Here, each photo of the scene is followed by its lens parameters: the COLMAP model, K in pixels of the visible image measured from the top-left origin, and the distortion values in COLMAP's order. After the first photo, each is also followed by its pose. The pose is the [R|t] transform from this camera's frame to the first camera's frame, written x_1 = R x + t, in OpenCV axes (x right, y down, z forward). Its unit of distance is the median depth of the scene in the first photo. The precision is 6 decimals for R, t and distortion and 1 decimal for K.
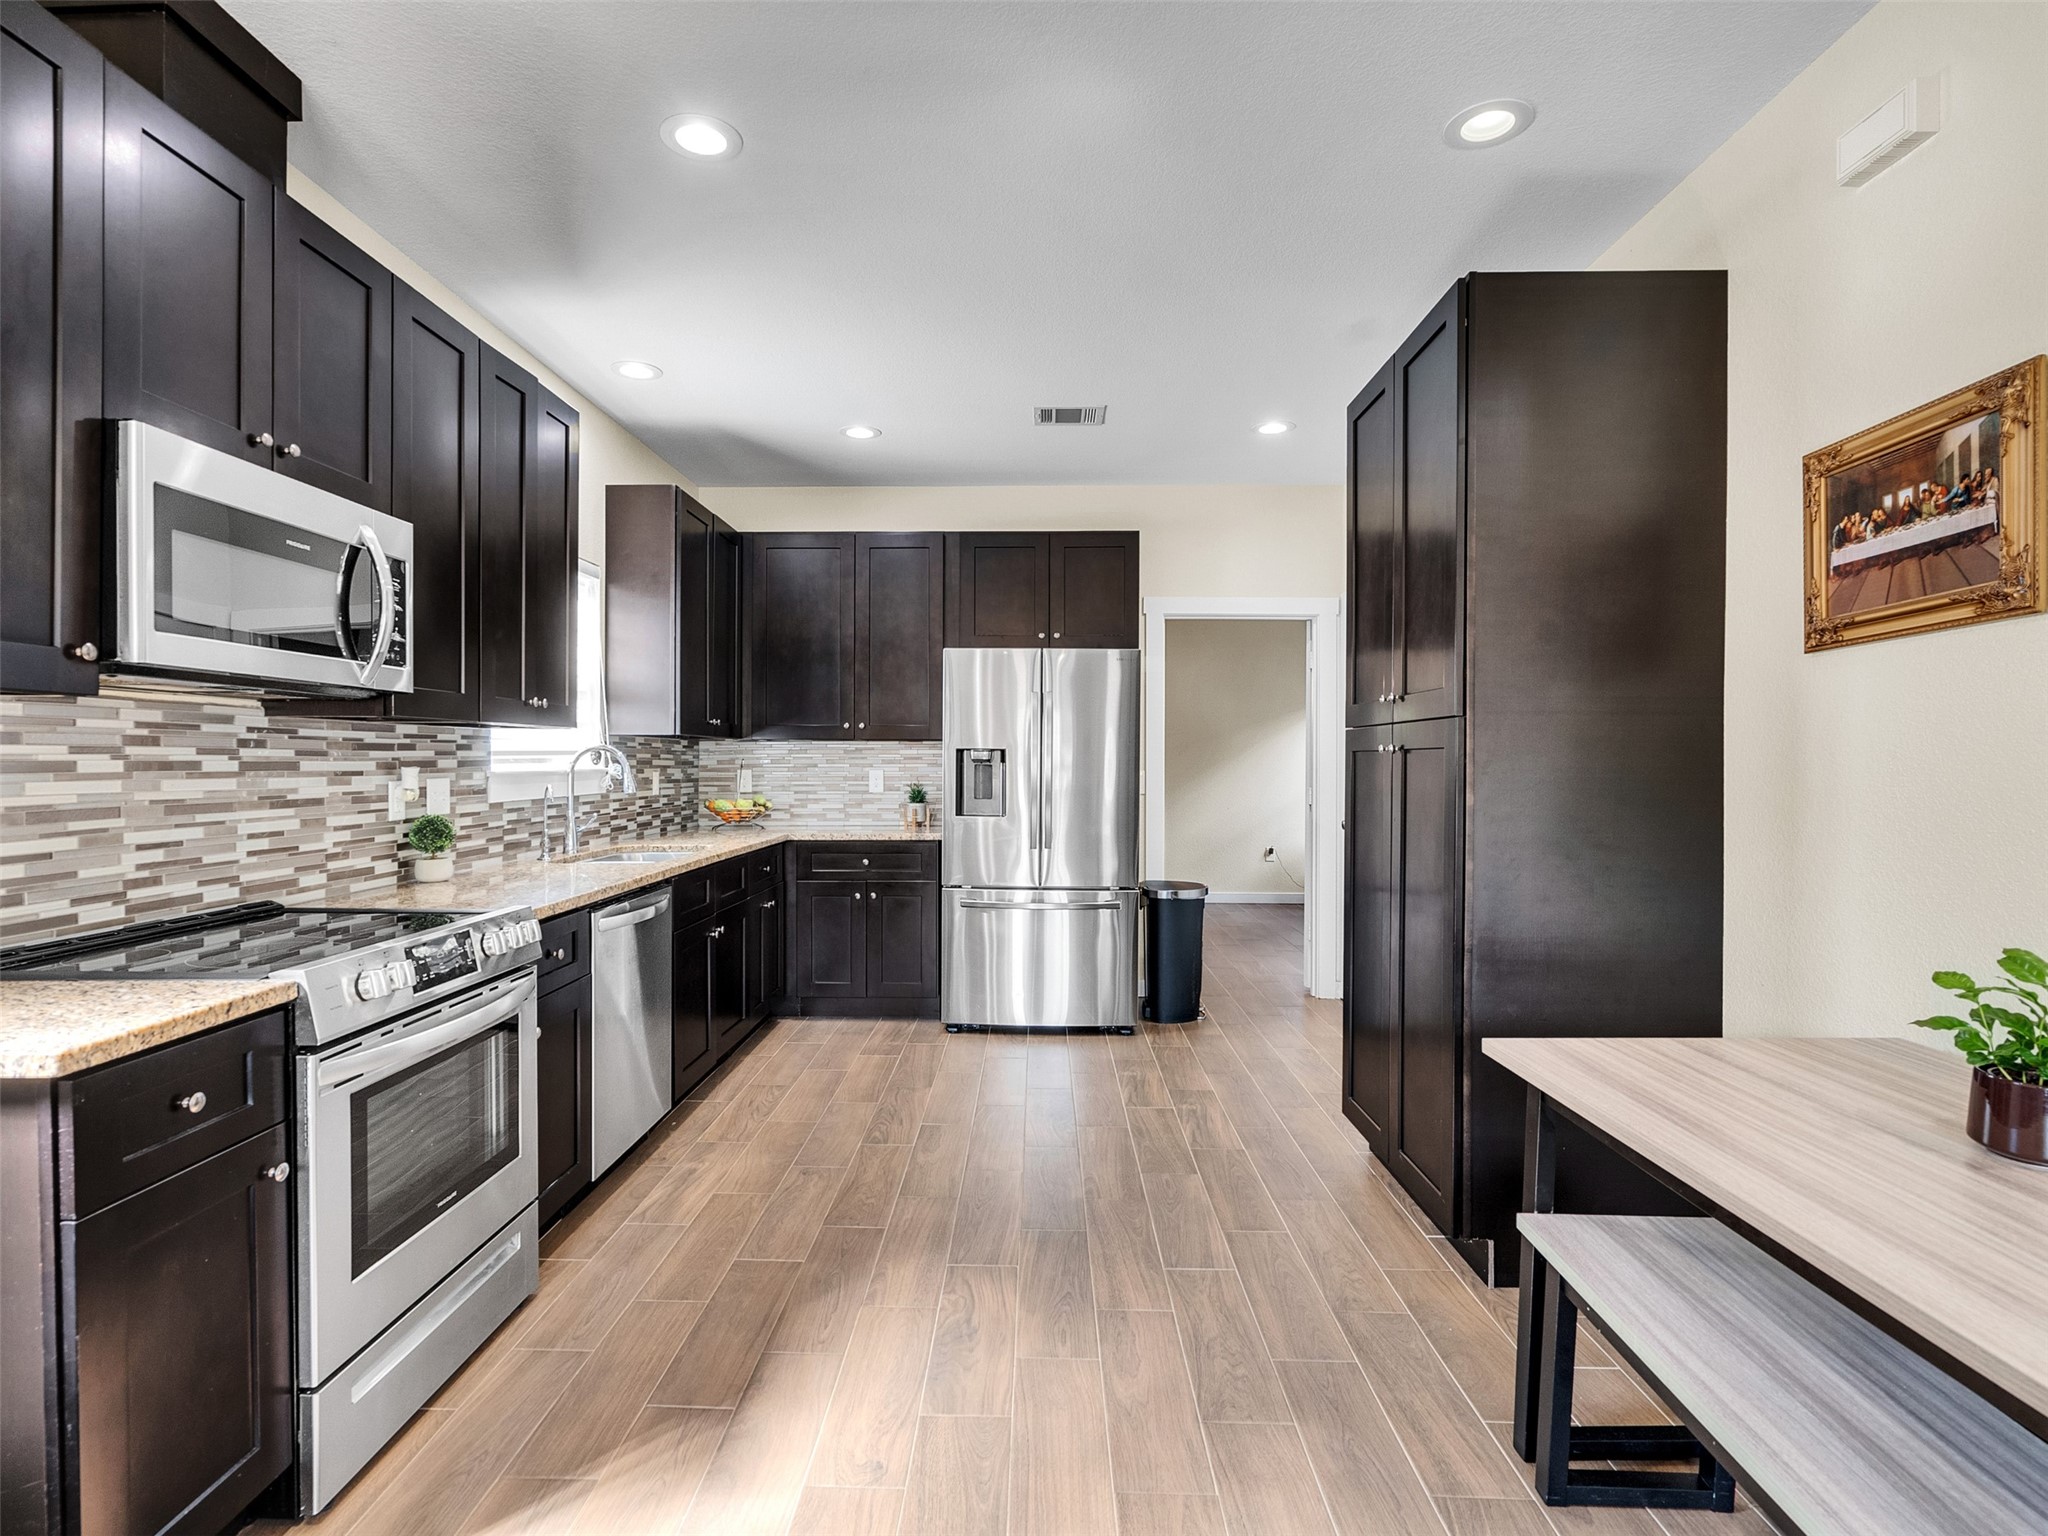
lens RADIAL K [[1052.2, 0, 1006.9], [0, 1052.2, 771.4], [0, 0, 1]] dist [-0.000733, 0.001946]
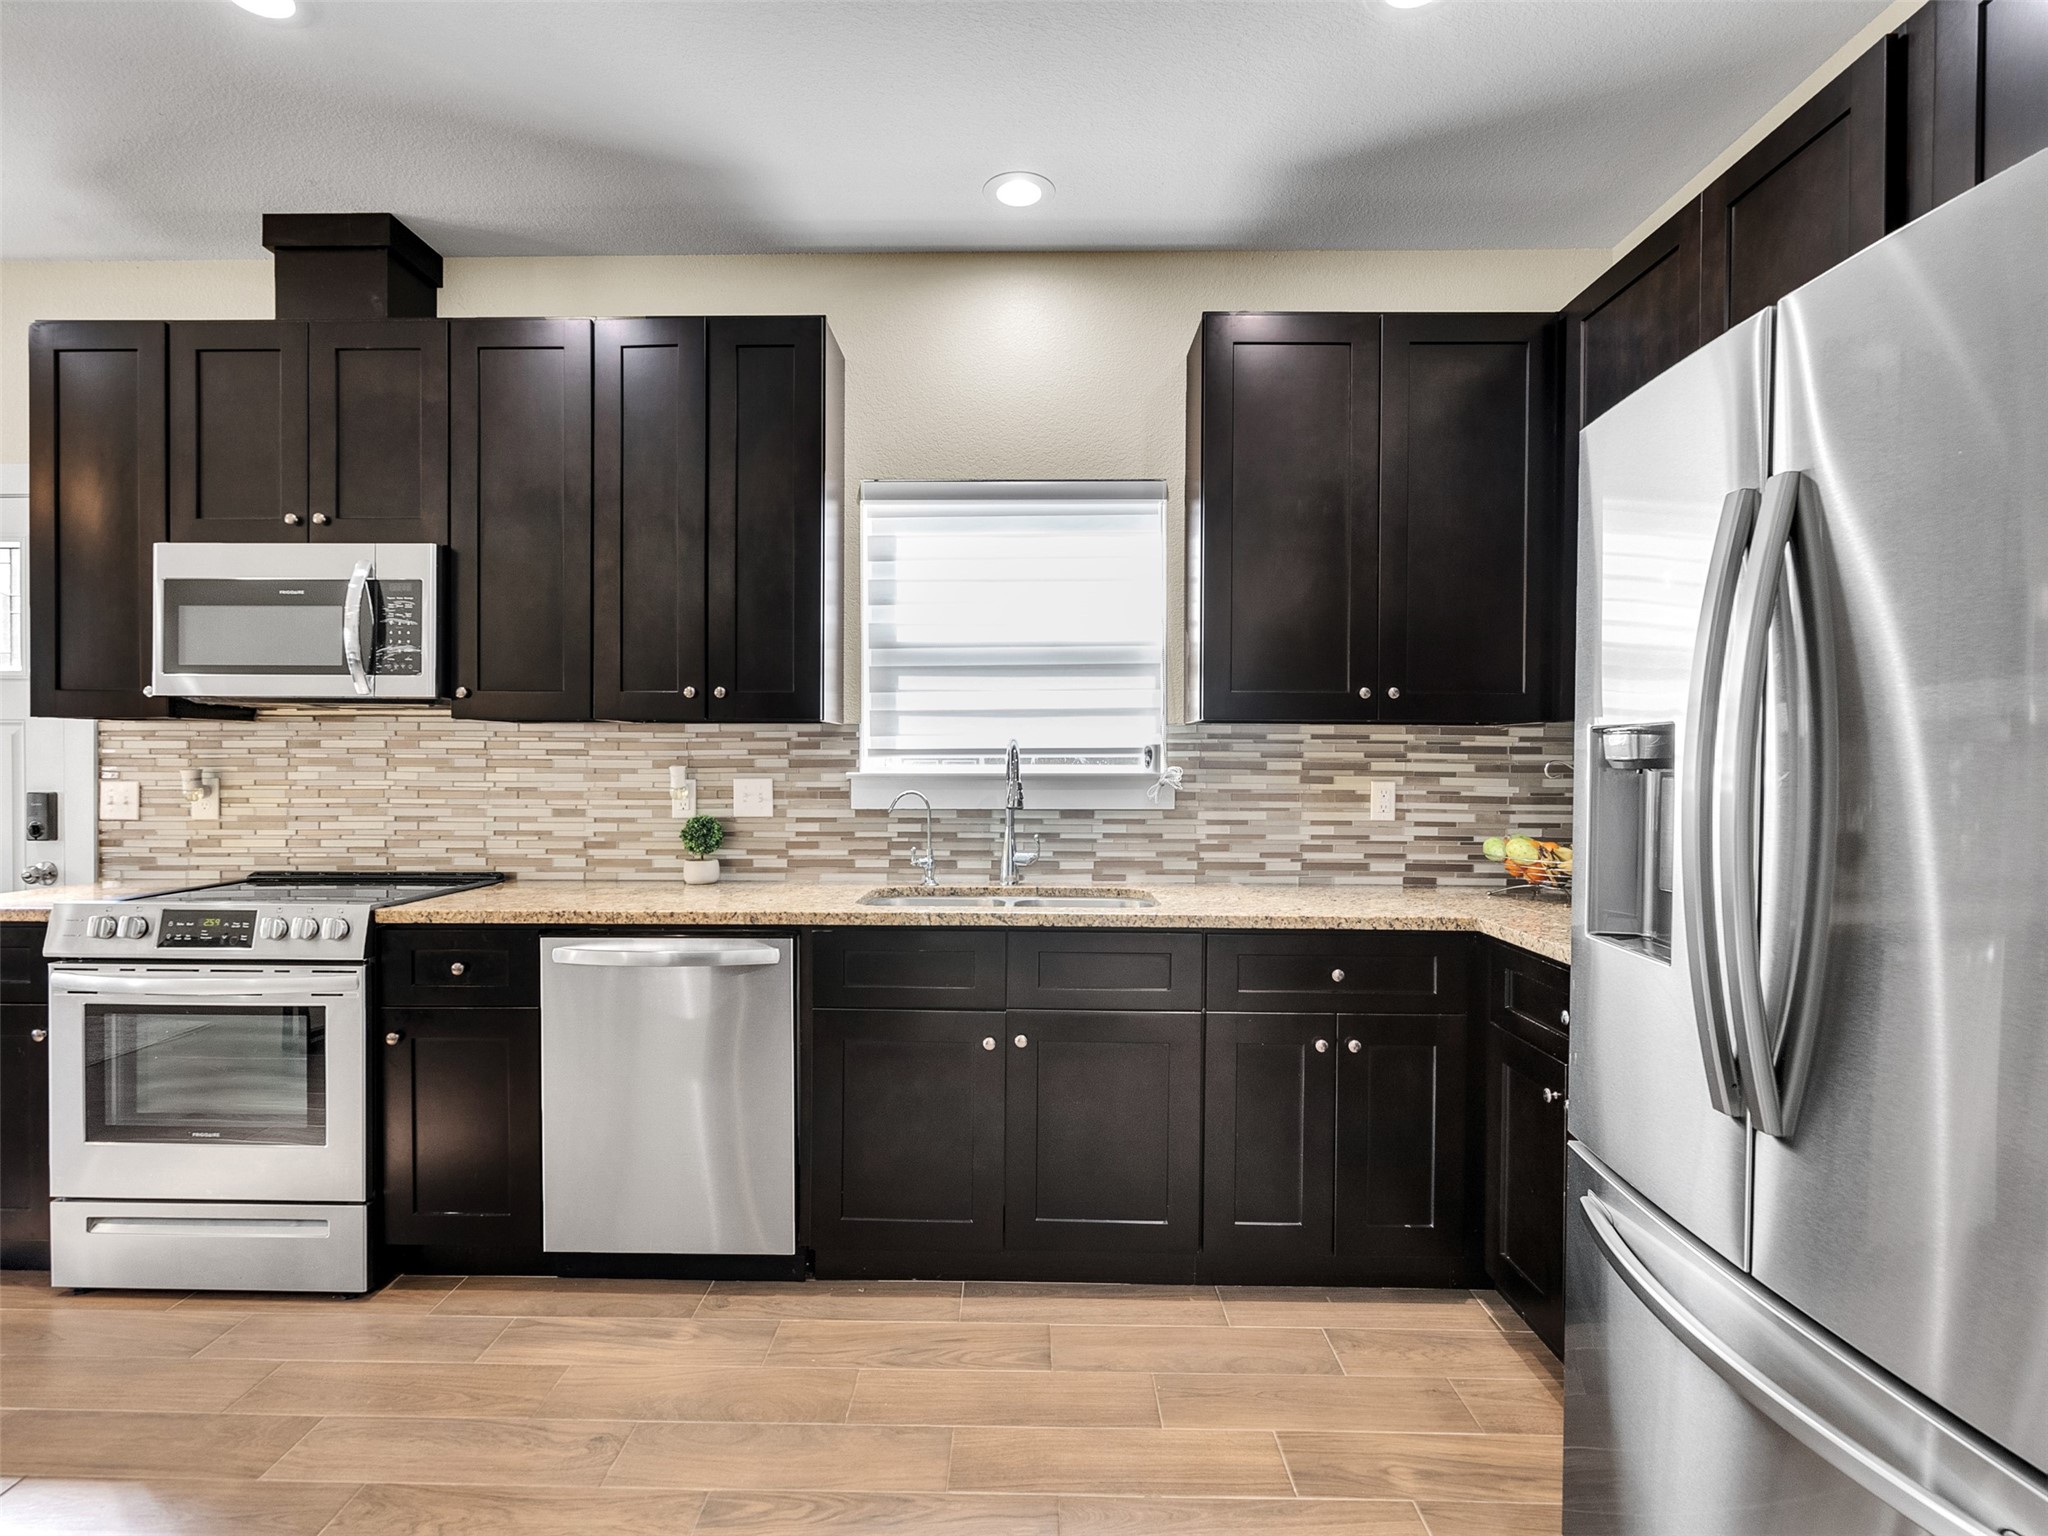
lens RADIAL K [[1052.2, 0, 1021.5], [0, 1052.2, 769.5], [0, 0, 1]] dist [-0.000733, 0.001946]
pose [[0.004803, 0.007391, -0.999961, 0.618177], [-0.014402, 0.999869, 0.007321, -0.017746], [0.999885, 0.014367, 0.004909, 1.849914]]
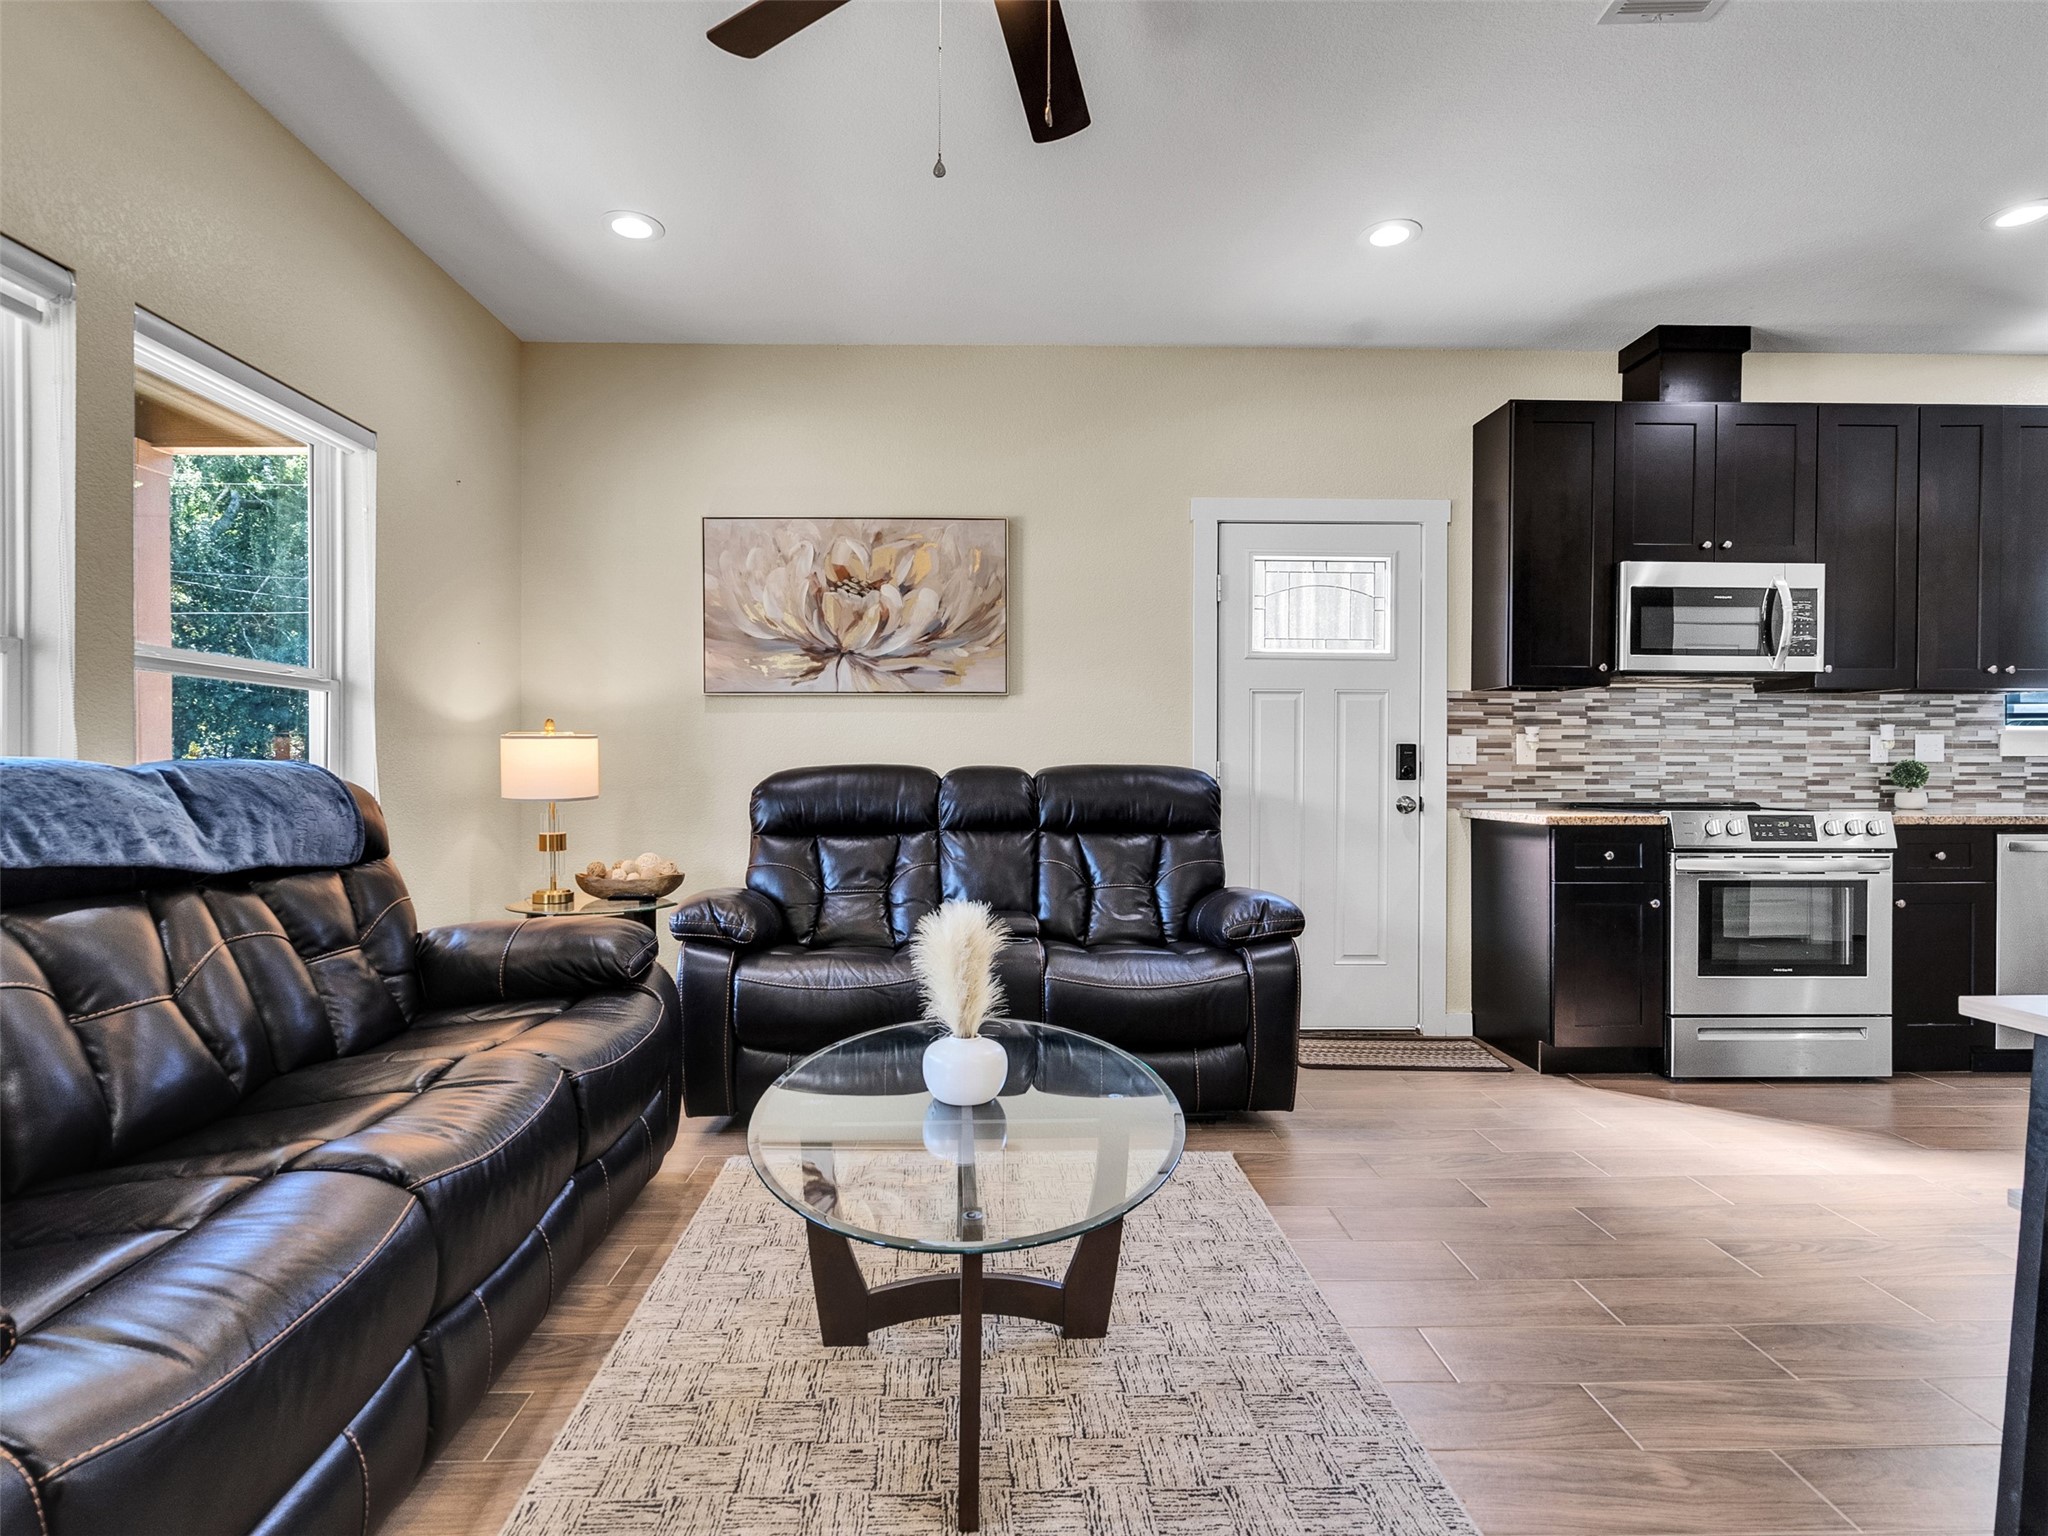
lens RADIAL K [[1052.2, 0, 1009.4], [0, 1052.2, 766.0], [0, 0, 1]] dist [-0.000733, 0.001946]
pose [[0.054631, -0.000649, -0.998506, 1.063095], [-0.014642, 0.999892, -0.001451, 0.097776], [0.998399, 0.014699, 0.054615, -0.329947]]
